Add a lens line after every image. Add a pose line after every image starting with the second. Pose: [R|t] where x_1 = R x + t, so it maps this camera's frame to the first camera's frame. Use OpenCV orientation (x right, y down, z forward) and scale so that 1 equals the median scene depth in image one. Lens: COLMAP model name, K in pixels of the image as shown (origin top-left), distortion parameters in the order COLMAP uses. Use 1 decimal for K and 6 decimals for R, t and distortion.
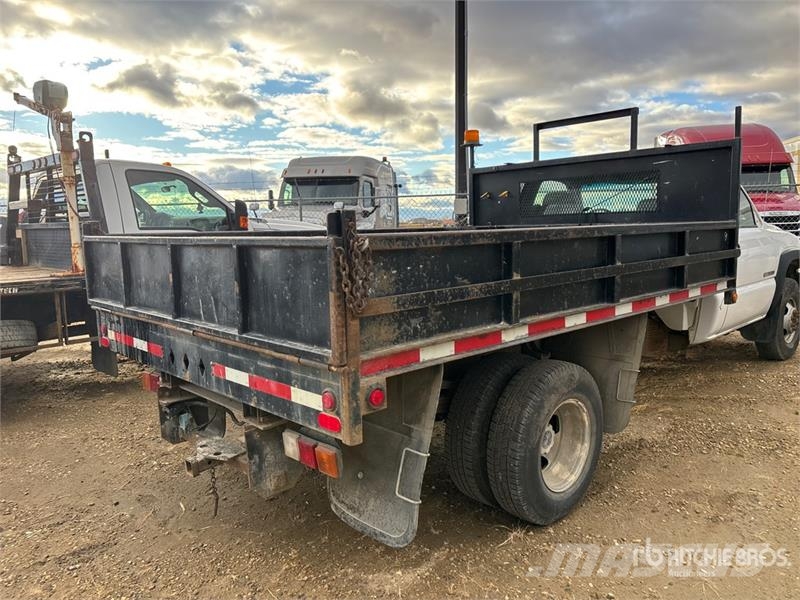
lens RADIAL K [[592.0, 0, 407.6], [0, 592.0, 287.8], [0, 0, 1]] dist [0.031202, -0.001285]
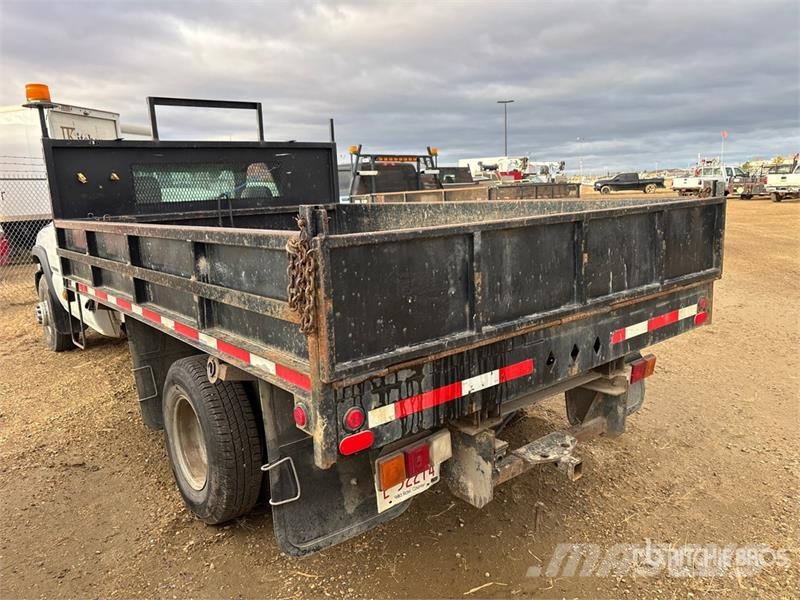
lens RADIAL K [[598.6, 0, 384.3], [0, 598.6, 284.9], [0, 0, 1]] dist [0.052845, -0.062775]
pose [[0.109824, -0.142713, 0.983652, -1.077876], [0.150134, 0.980666, 0.125518, -0.110494], [-0.982547, 0.133895, 0.129126, 0.976119]]
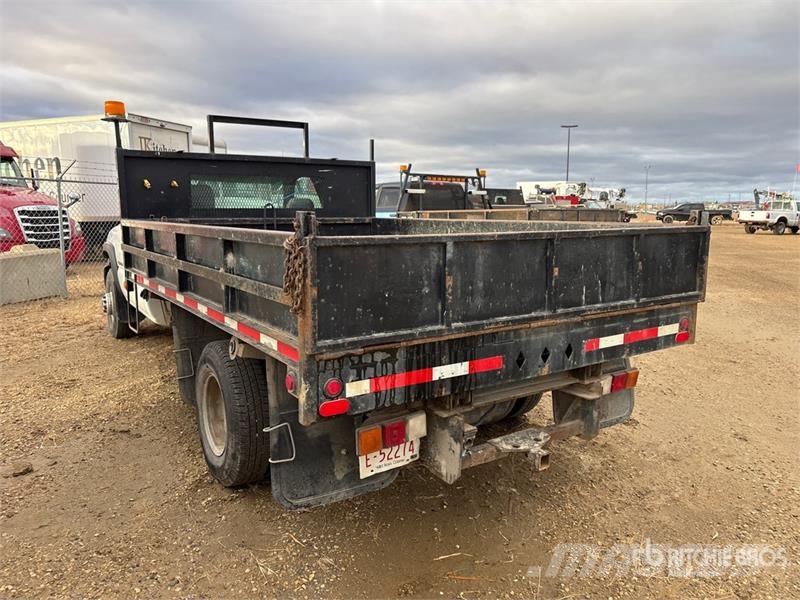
lens RADIAL K [[595.5, 0, 382.8], [0, 595.5, 283.6], [0, 0, 1]] dist [0.064185, -0.091331]
pose [[0.208626, -0.103408, 0.972513, -1.184897], [0.101102, 0.991347, 0.083722, -0.091207], [-0.972756, 0.080857, 0.217276, 0.881163]]
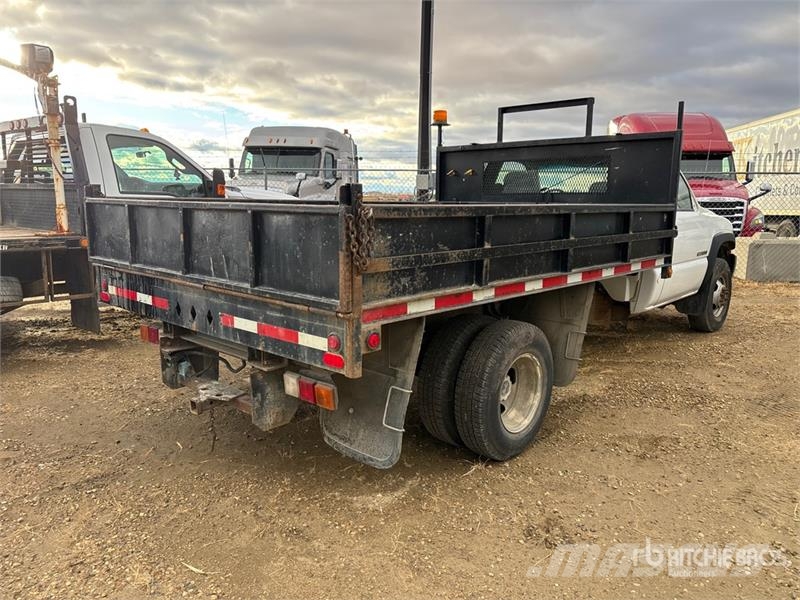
lens RADIAL K [[591.9, 0, 398.7], [0, 591.9, 284.7], [0, 0, 1]] dist [0.057137, -0.058542]
pose [[0.997528, 0.025344, 0.065539, -0.050852], [-0.027832, 0.998915, 0.037344, 0.014922], [-0.064521, -0.039075, 0.997151, -0.124881]]
